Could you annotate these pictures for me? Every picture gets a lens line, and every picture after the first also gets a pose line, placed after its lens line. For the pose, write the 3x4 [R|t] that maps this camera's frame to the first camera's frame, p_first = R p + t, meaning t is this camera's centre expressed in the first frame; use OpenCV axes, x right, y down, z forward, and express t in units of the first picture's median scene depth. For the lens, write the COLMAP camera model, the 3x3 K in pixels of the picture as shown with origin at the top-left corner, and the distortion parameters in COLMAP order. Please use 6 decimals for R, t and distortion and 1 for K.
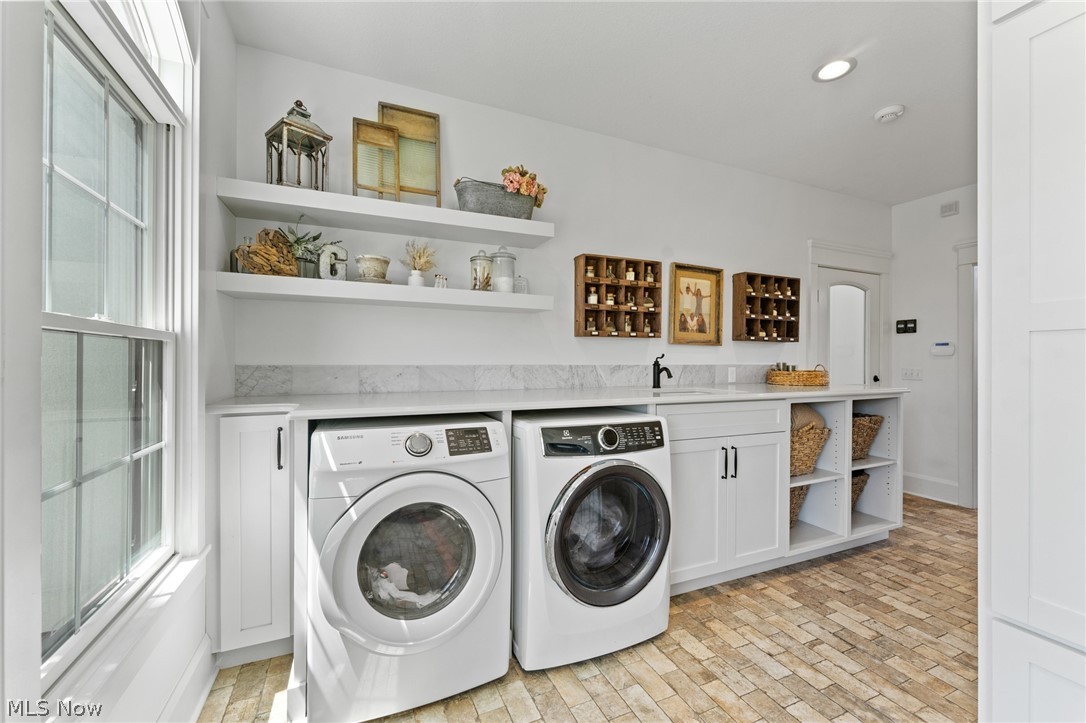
lens RADIAL K [[431.4, 0, 542.8], [0, 431.4, 360.8], [0, 0, 1]] dist [0.001909, 0.000129]
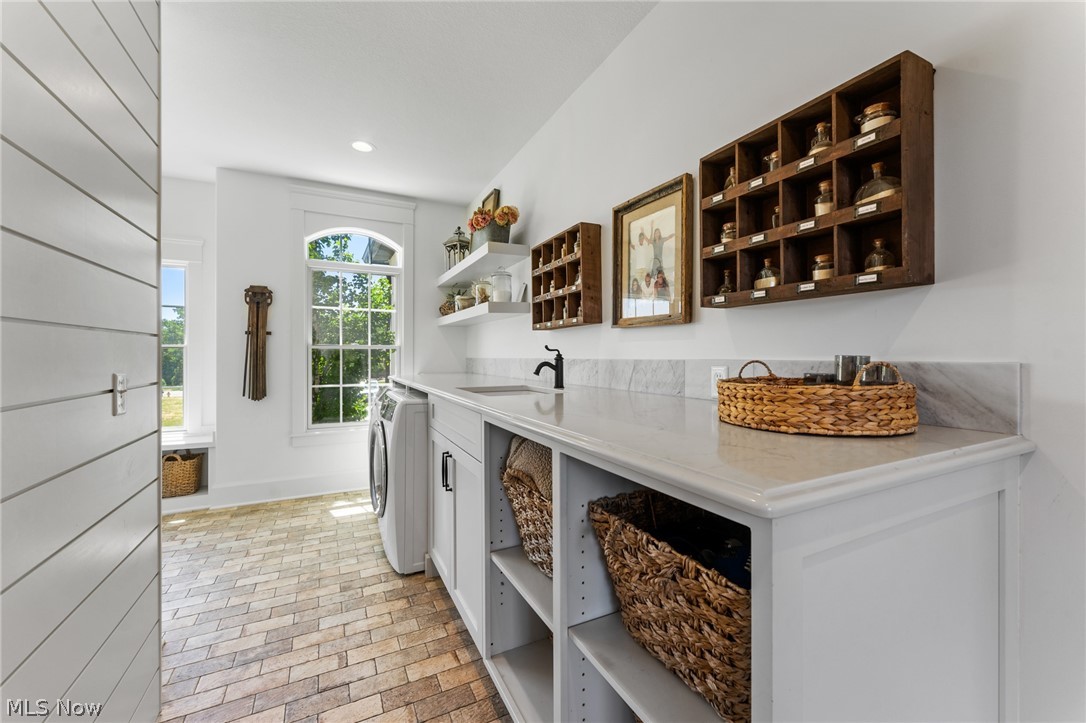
lens RADIAL K [[431.4, 0, 544.0], [0, 431.4, 357.6], [0, 0, 1]] dist [0.001909, 0.000129]
pose [[0.054707, 0.000436, -0.998502, 1.535377], [-0.000037, 1.000000, 0.000435, 0.009165], [0.998502, 0.000013, 0.054707, 1.346984]]
